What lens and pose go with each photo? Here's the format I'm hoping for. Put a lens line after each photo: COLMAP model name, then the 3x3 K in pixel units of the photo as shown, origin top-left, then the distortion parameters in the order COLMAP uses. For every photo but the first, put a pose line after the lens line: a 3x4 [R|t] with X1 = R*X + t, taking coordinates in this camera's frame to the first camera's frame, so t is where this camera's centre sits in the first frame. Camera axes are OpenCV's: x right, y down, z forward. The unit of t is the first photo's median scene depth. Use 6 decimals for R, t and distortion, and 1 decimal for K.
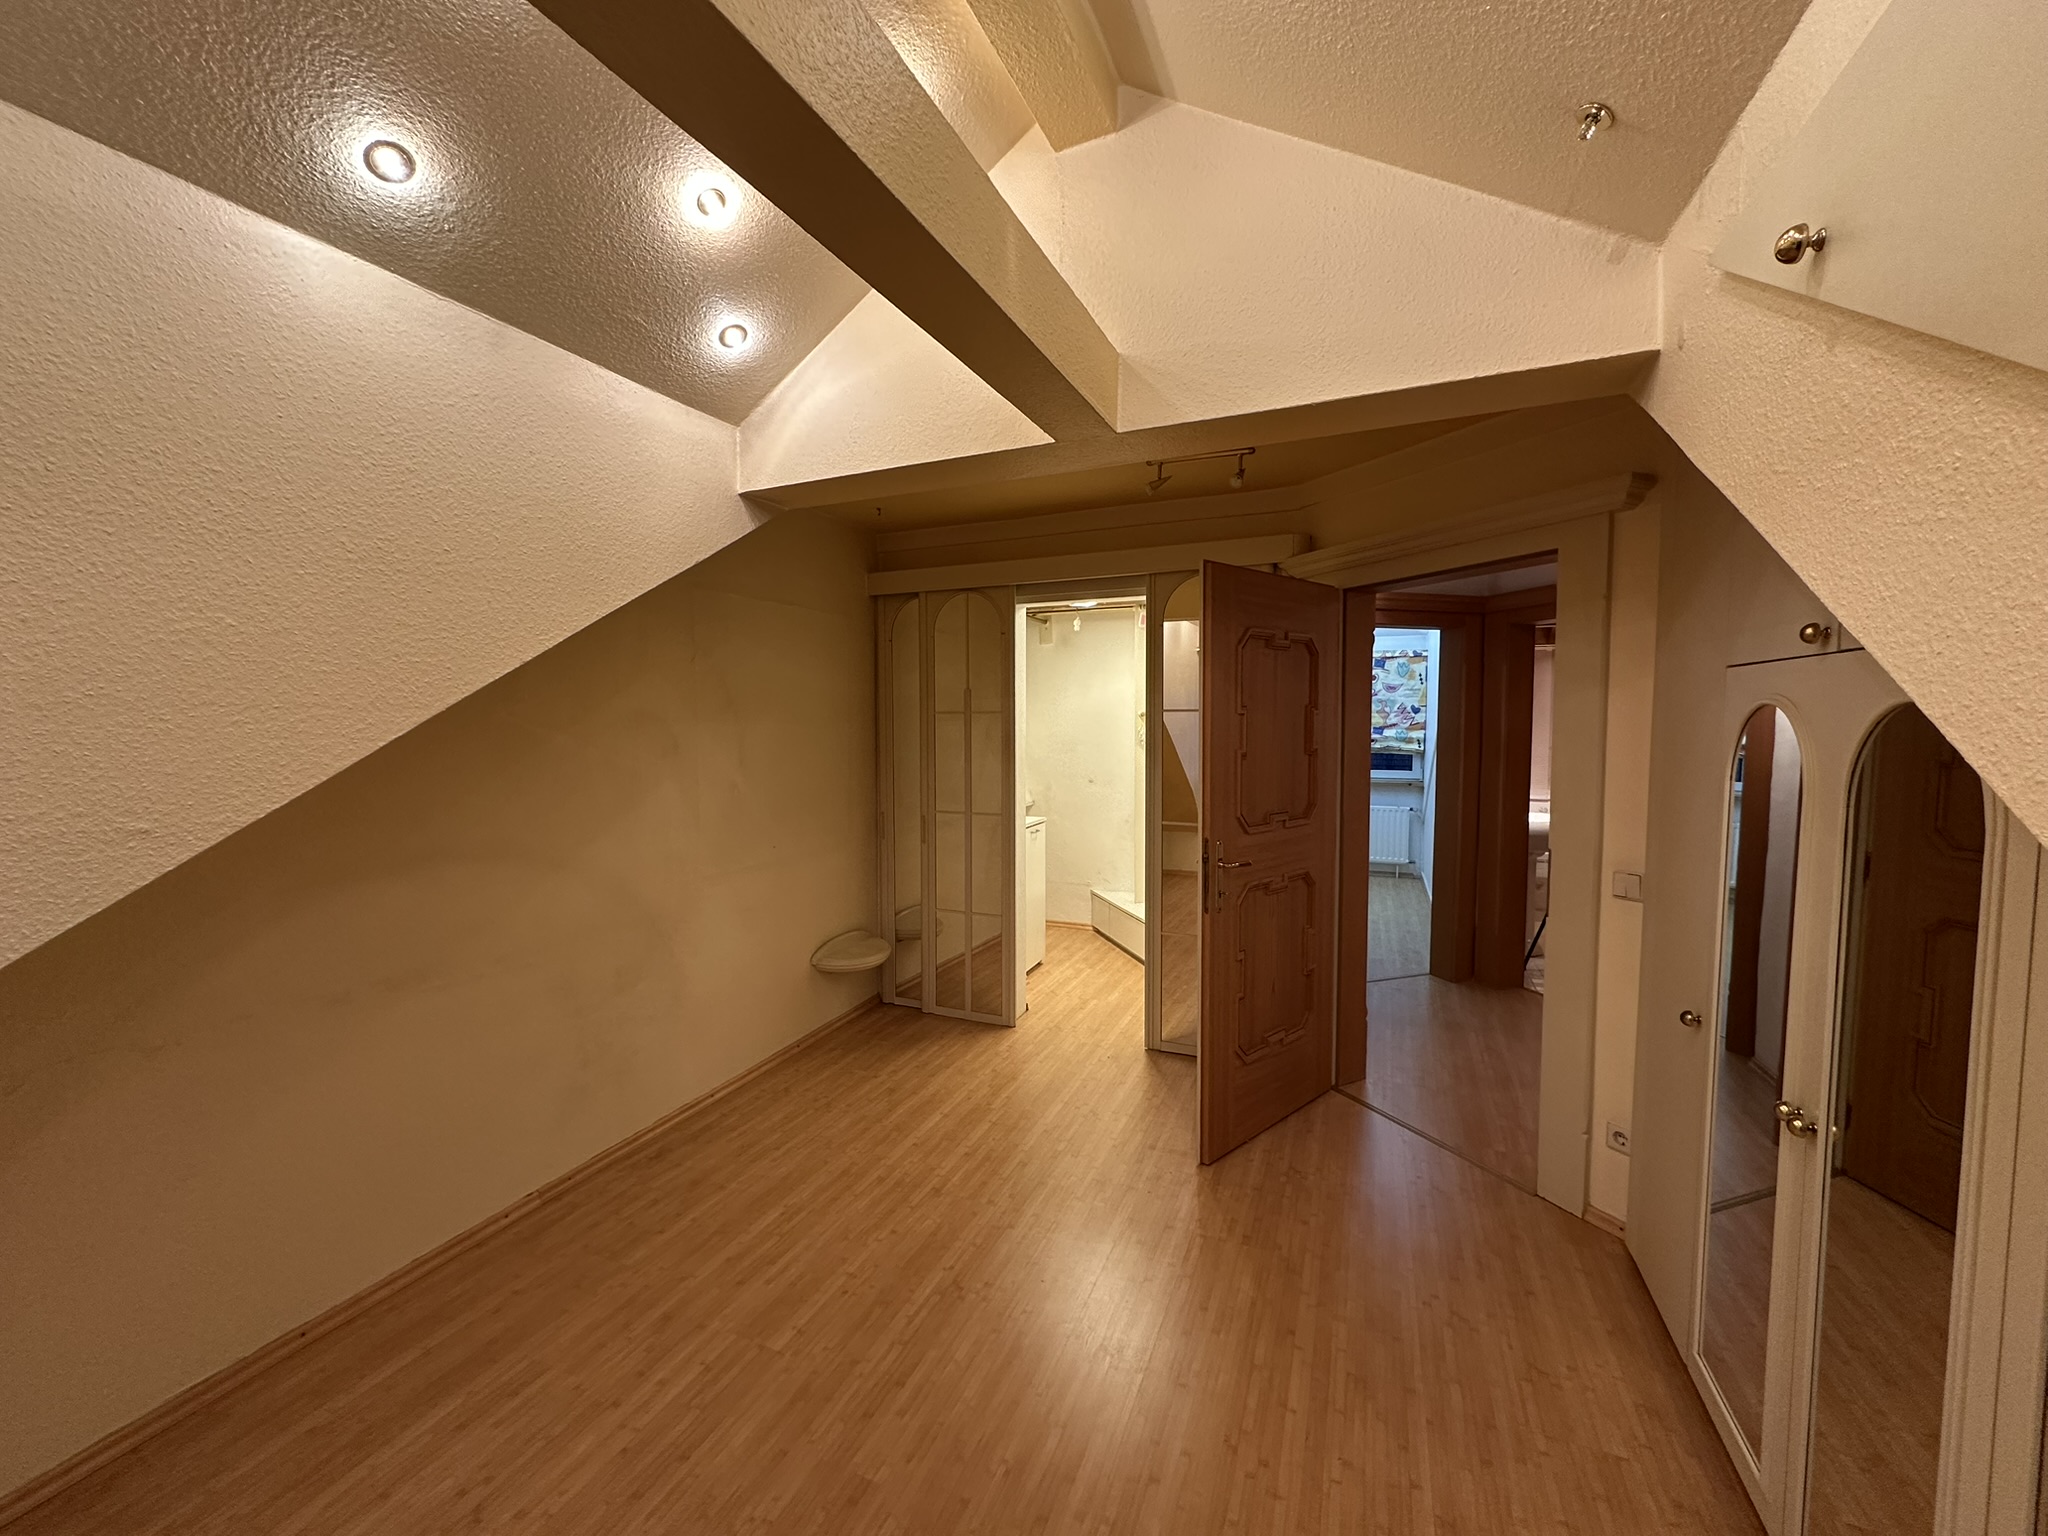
lens RADIAL K [[814.5, 0, 1021.9], [0, 814.5, 766.1], [0, 0, 1]] dist [-0.005882, 0.000814]
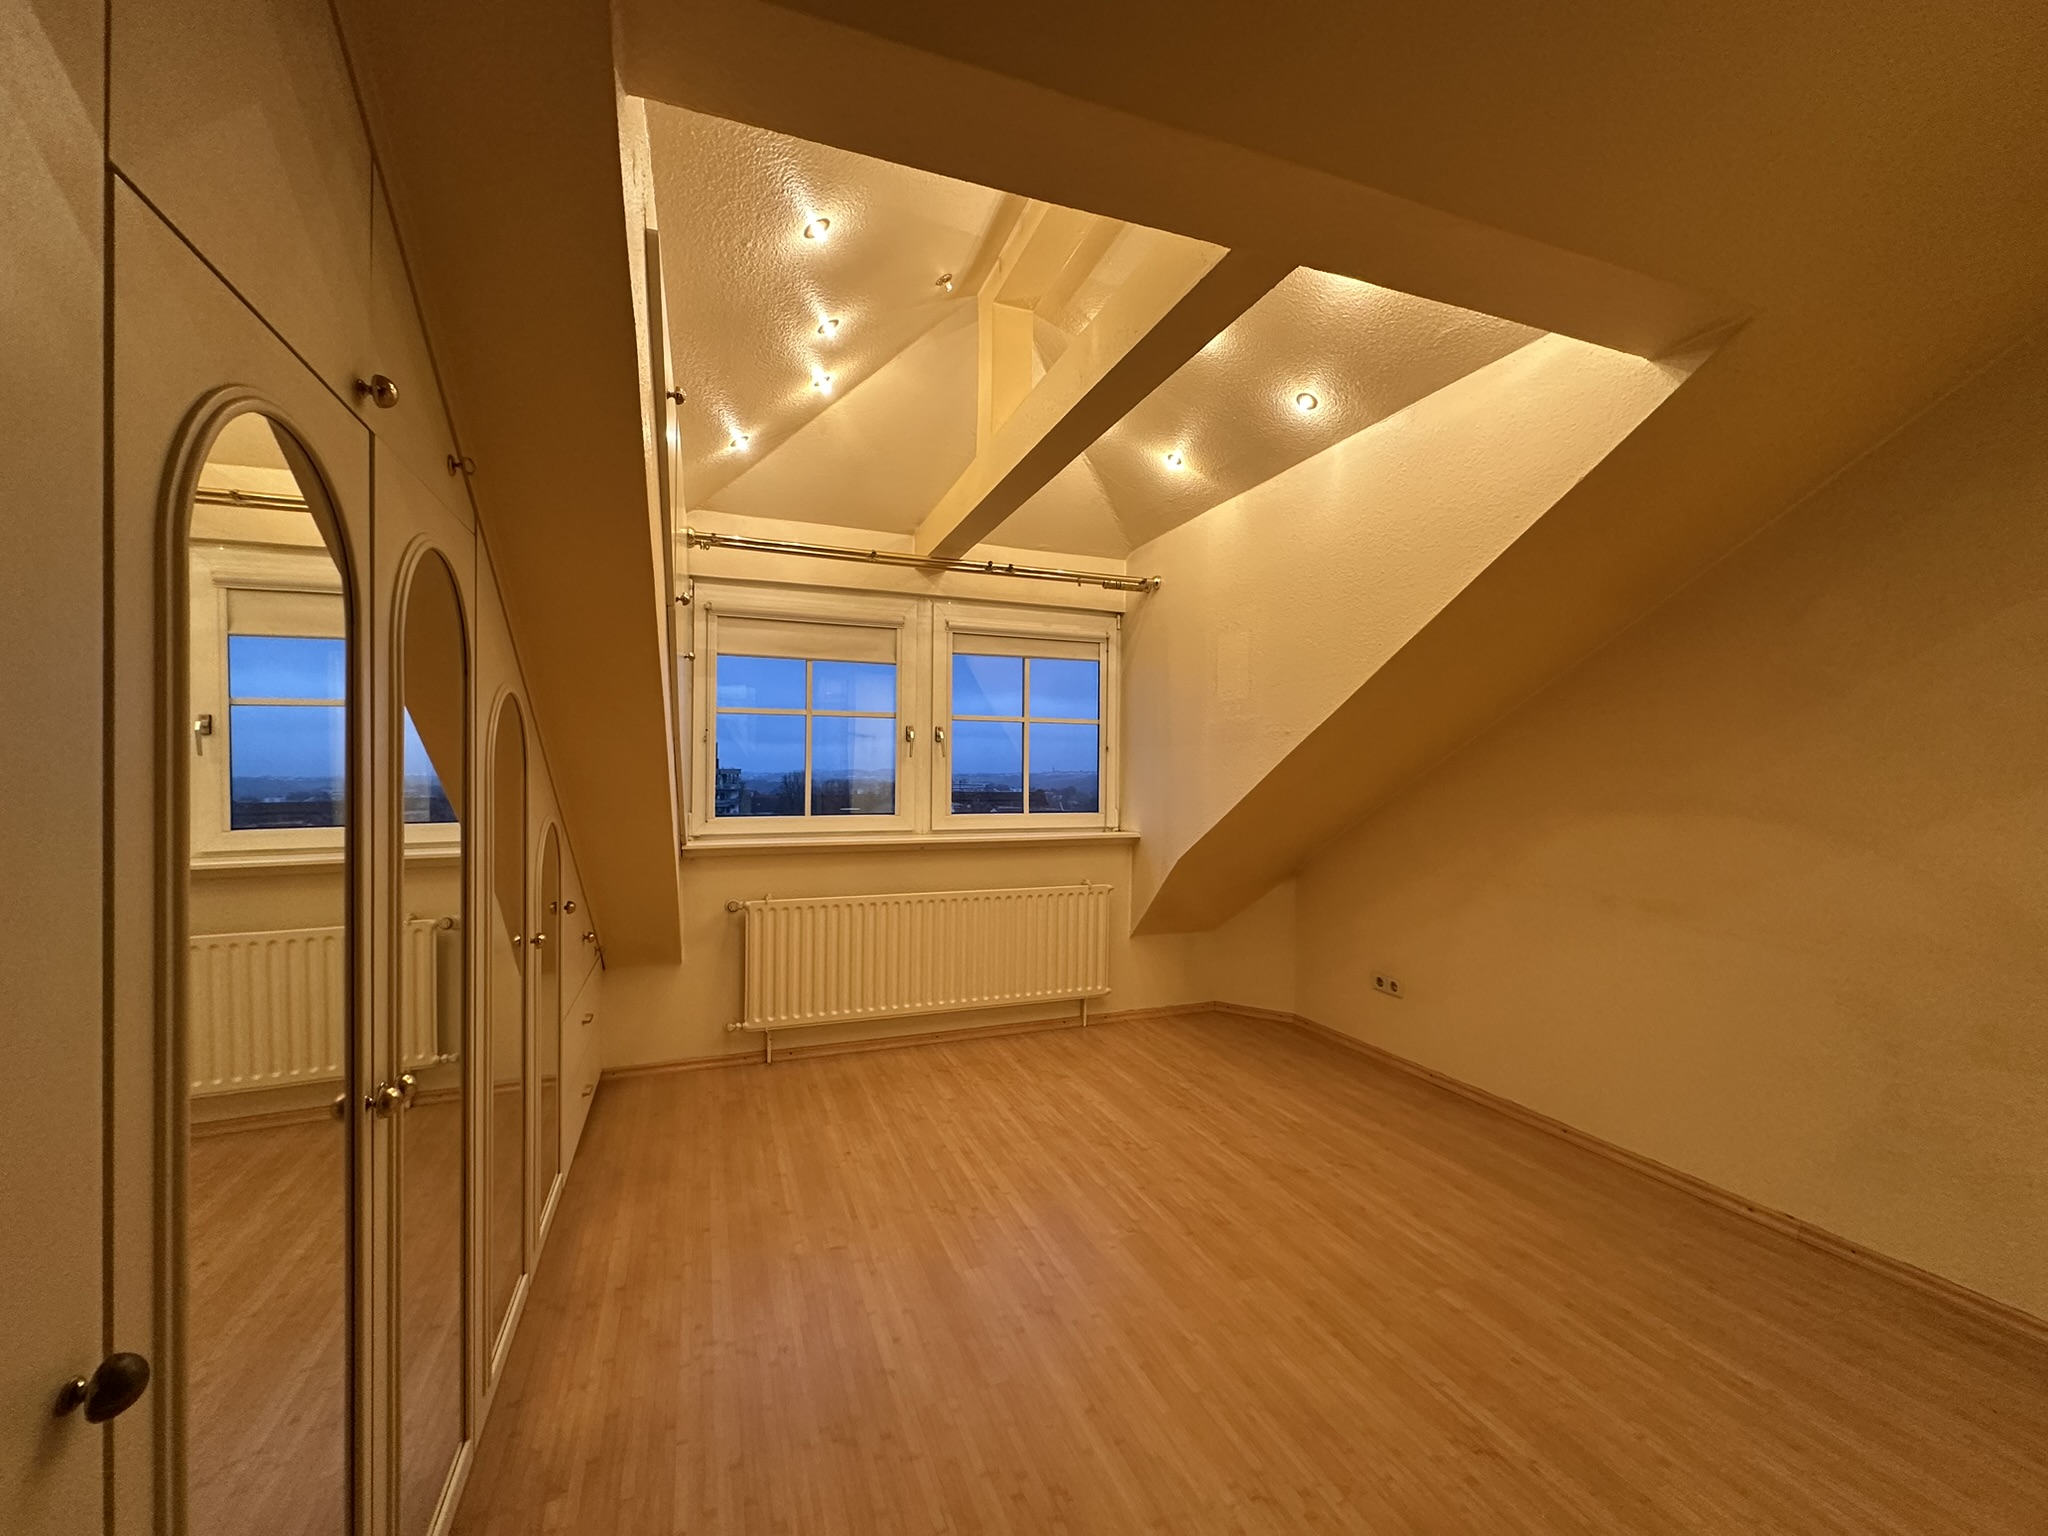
lens RADIAL K [[814.5, 0, 1022.4], [0, 814.5, 770.6], [0, 0, 1]] dist [-0.005882, 0.000814]
pose [[-0.707054, 0.004628, -0.707145, 0.635431], [-0.047117, 0.997448, 0.053639, 0.055628], [0.705589, 0.071245, -0.705031, 1.112704]]
